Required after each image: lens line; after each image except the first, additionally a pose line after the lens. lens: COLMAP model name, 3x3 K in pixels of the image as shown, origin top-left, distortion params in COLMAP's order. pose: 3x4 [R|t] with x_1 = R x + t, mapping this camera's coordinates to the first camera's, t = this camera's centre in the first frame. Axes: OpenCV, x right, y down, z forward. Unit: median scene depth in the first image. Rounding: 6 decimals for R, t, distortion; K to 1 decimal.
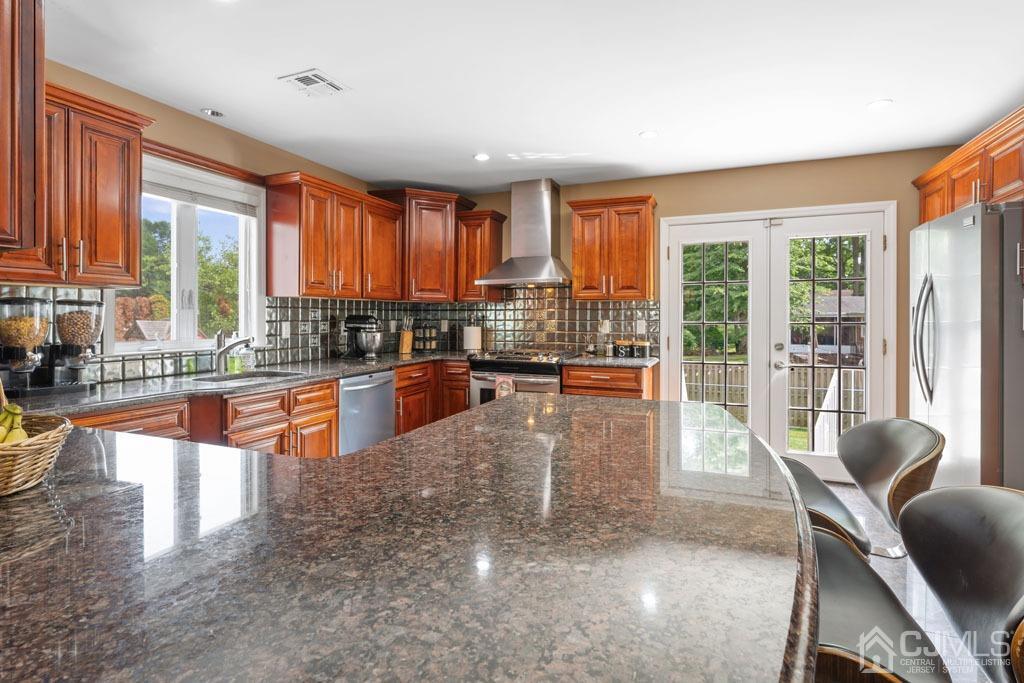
lens RADIAL K [[520.6, 0, 506.6], [0, 520.6, 321.1], [0, 0, 1]] dist [-0.005266, -0.000479]
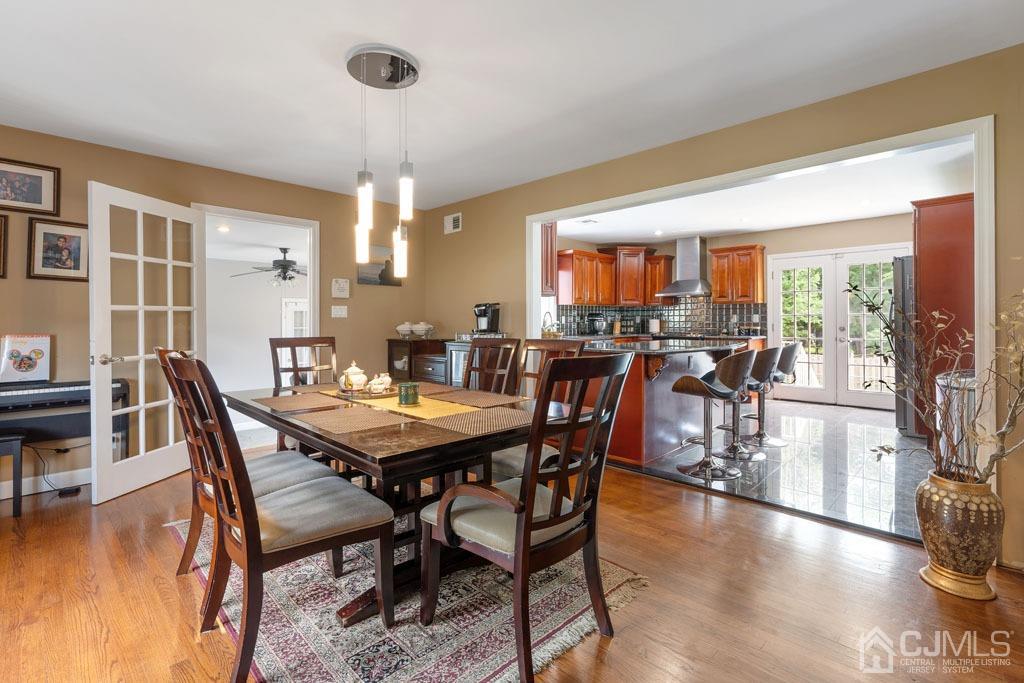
lens RADIAL K [[475.9, 0, 505.0], [0, 475.9, 321.9], [0, 0, 1]] dist [0.002699, 0.000209]
pose [[0.928096, -0.003080, -0.372329, 0.072038], [0.001512, 0.999989, -0.004503, 0.027901], [0.372339, 0.003616, 0.928090, -0.763676]]
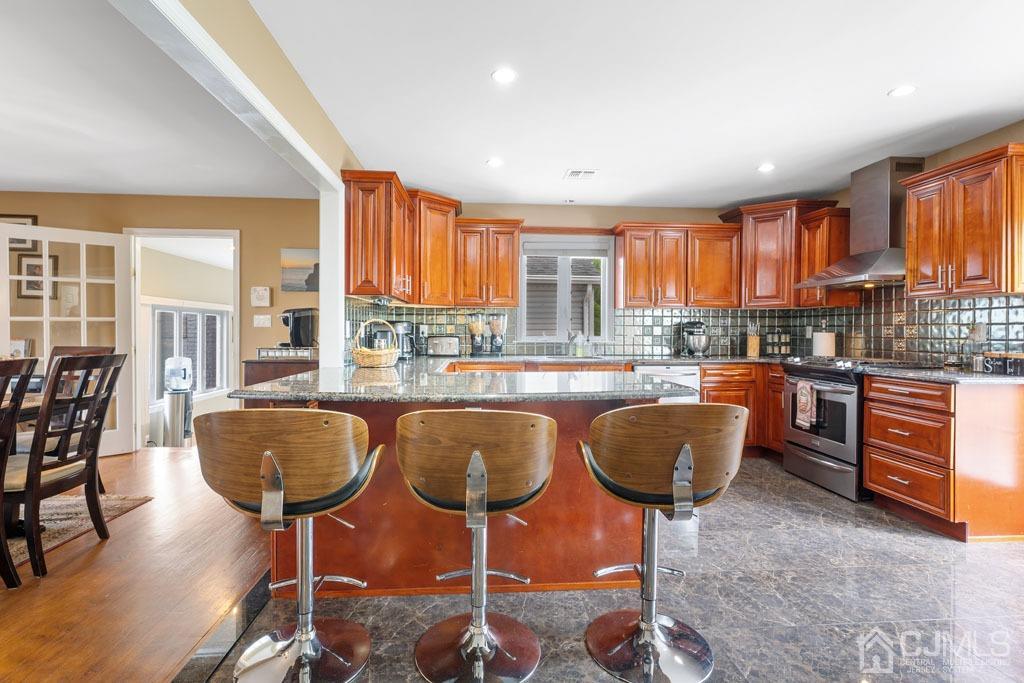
lens RADIAL K [[475.9, 0, 510.1], [0, 475.9, 339.5], [0, 0, 1]] dist [0.002699, 0.000209]
pose [[0.454402, 0.019590, -0.890581, 0.492964], [-0.010501, 0.999806, 0.016634, 0.016550], [0.890735, 0.001794, 0.454520, 0.093300]]
